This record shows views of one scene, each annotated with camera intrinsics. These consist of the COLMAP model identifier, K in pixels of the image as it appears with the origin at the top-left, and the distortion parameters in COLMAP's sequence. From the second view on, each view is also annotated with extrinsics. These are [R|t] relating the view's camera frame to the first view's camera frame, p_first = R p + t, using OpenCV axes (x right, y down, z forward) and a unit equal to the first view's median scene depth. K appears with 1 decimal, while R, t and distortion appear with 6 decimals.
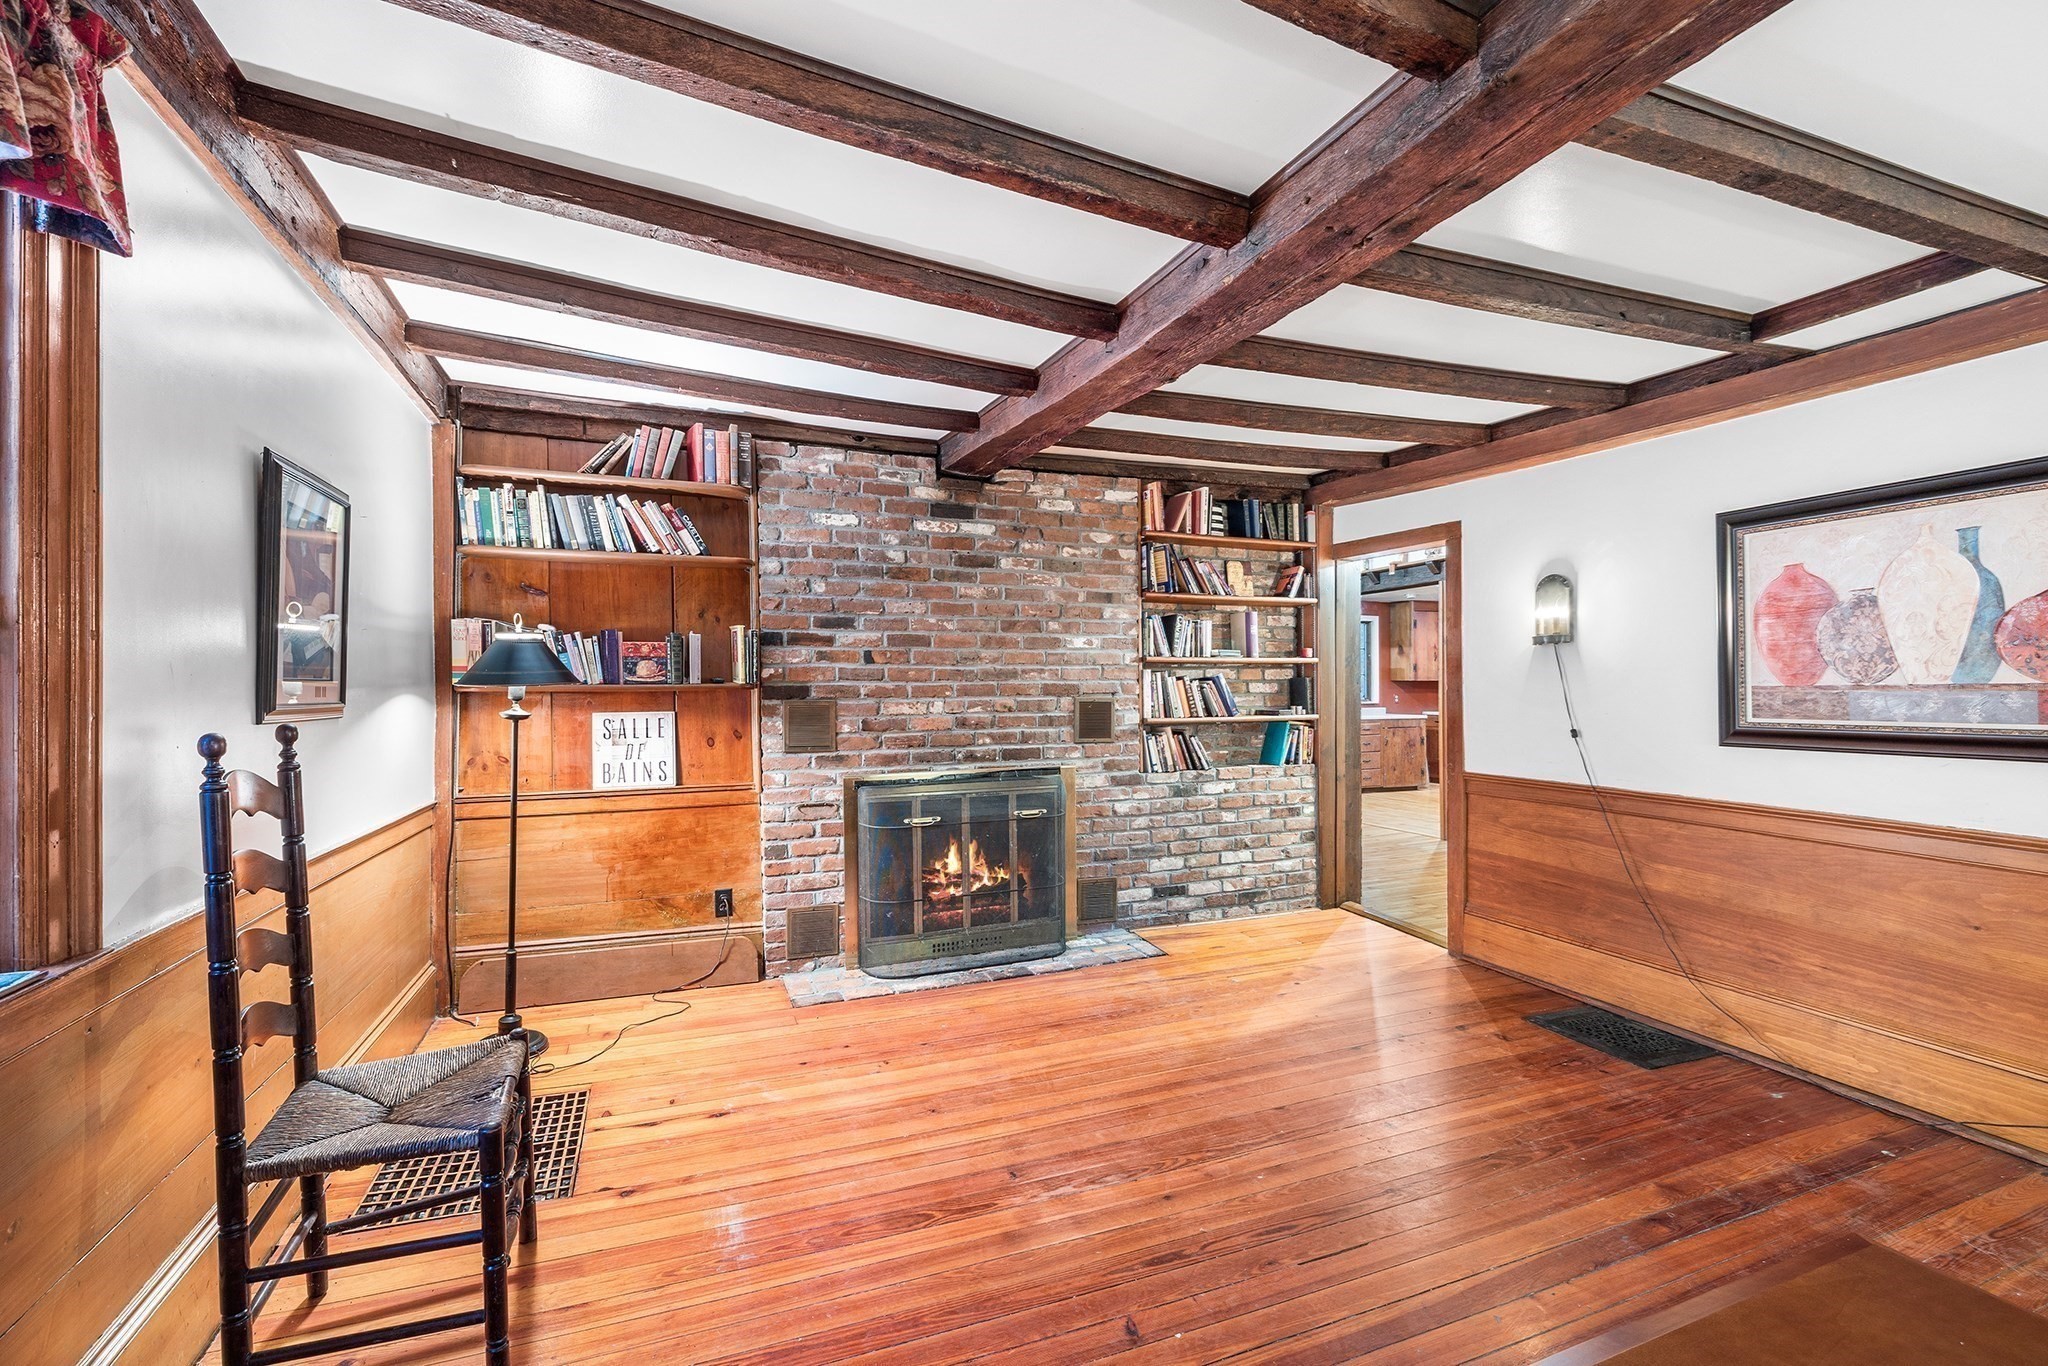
lens RADIAL K [[883.1, 0, 1012.6], [0, 883.1, 676.8], [0, 0, 1]] dist [-0.001538, -0.000583]
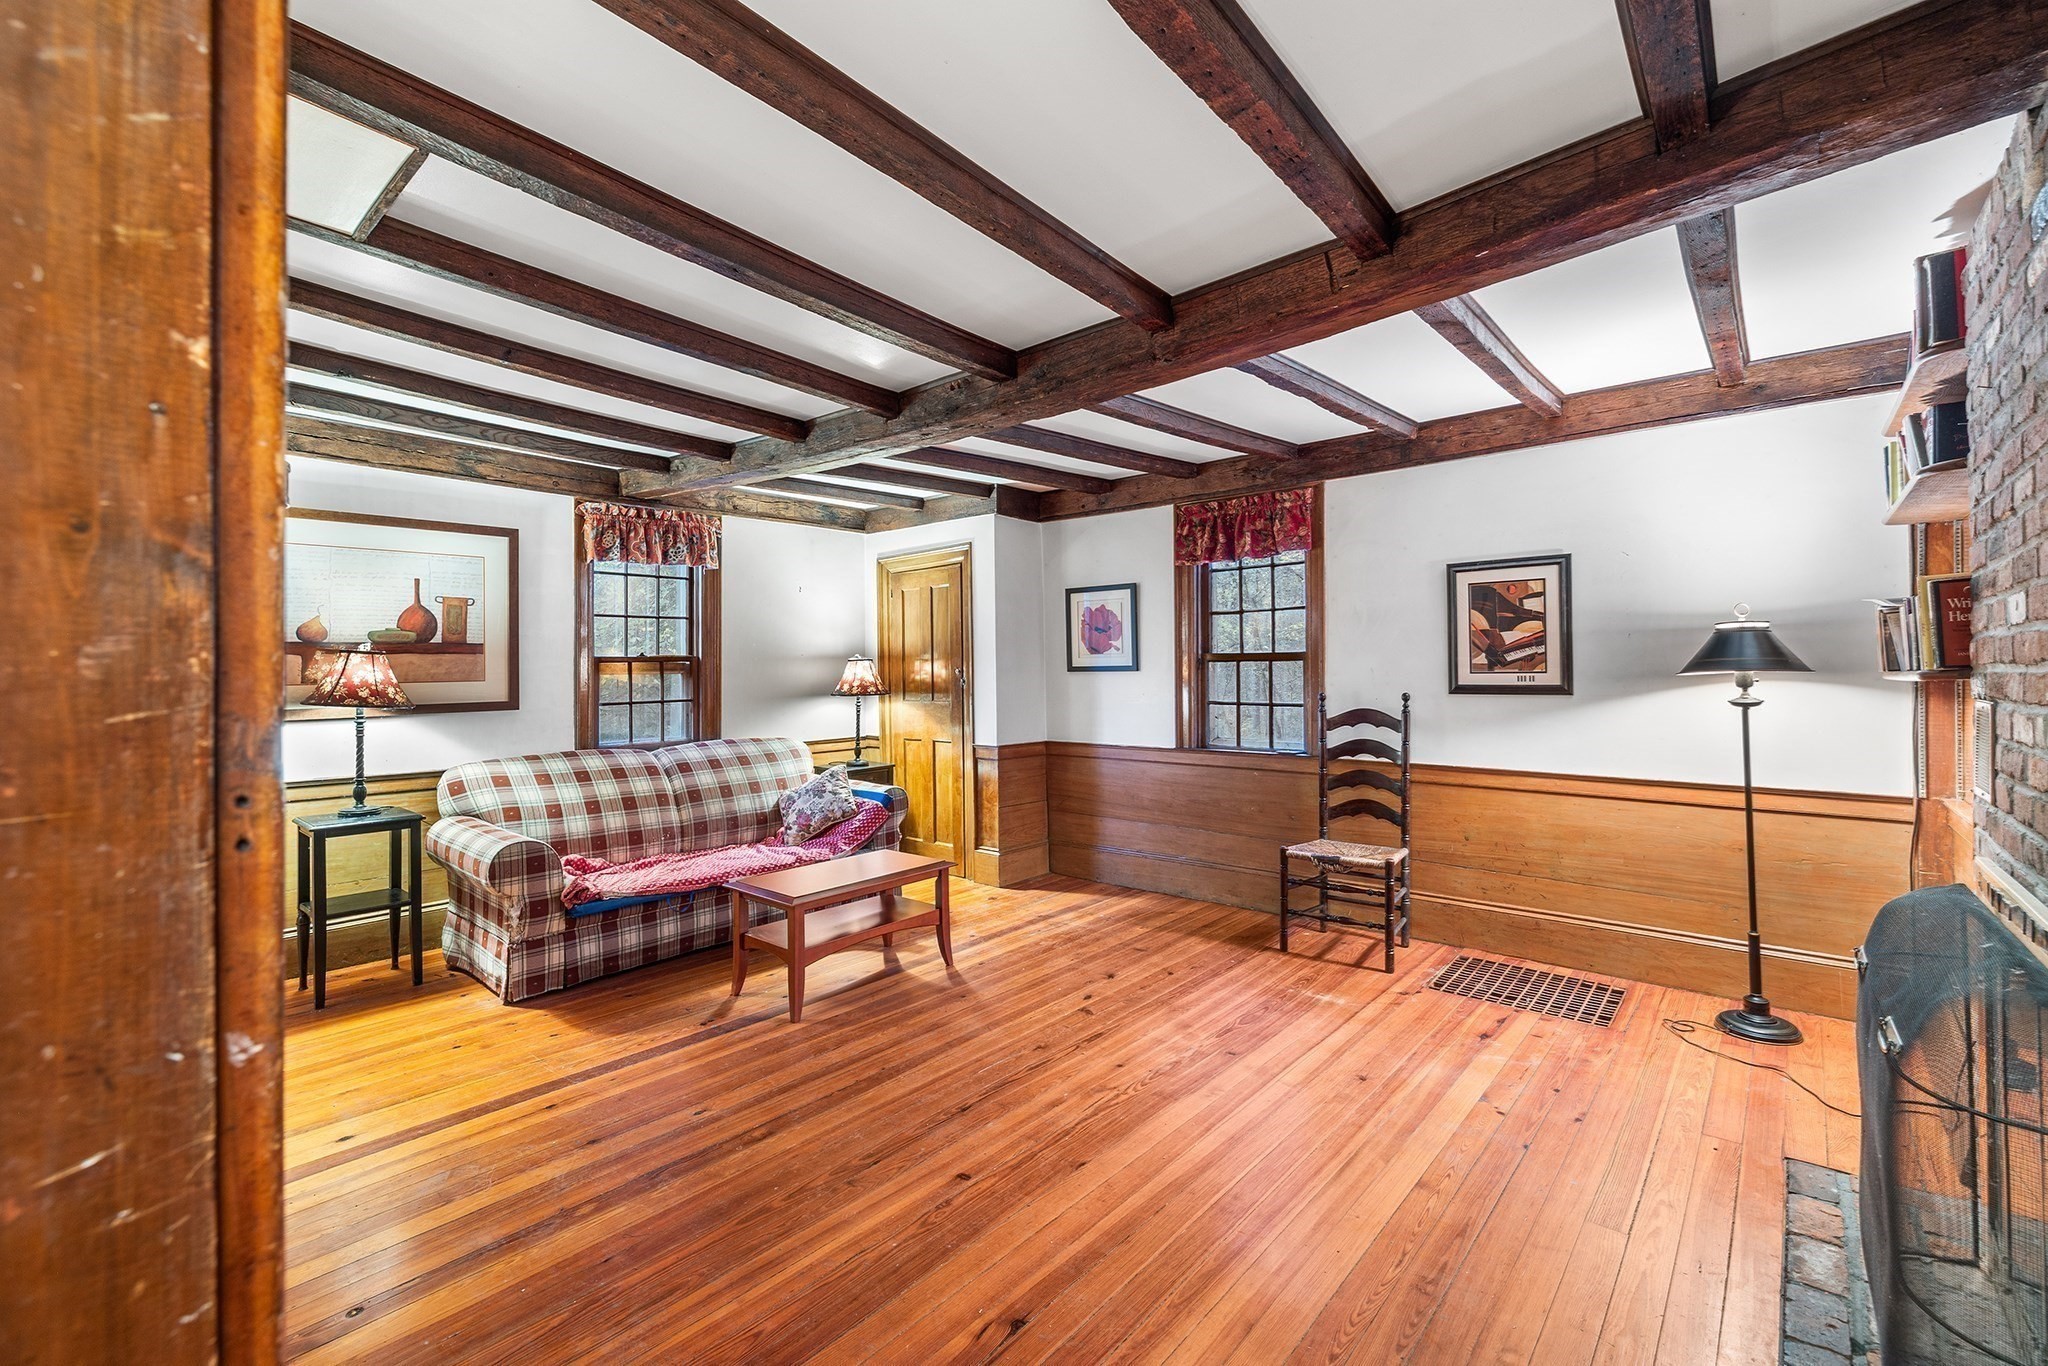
lens RADIAL K [[883.1, 0, 1012.6], [0, 883.1, 676.8], [0, 0, 1]] dist [-0.001538, -0.000583]
pose [[-0.897523, 0.009385, -0.440868, 0.436160], [0.014844, 0.999850, -0.008934, 0.006227], [0.440718, -0.014563, -0.897528, 1.031418]]
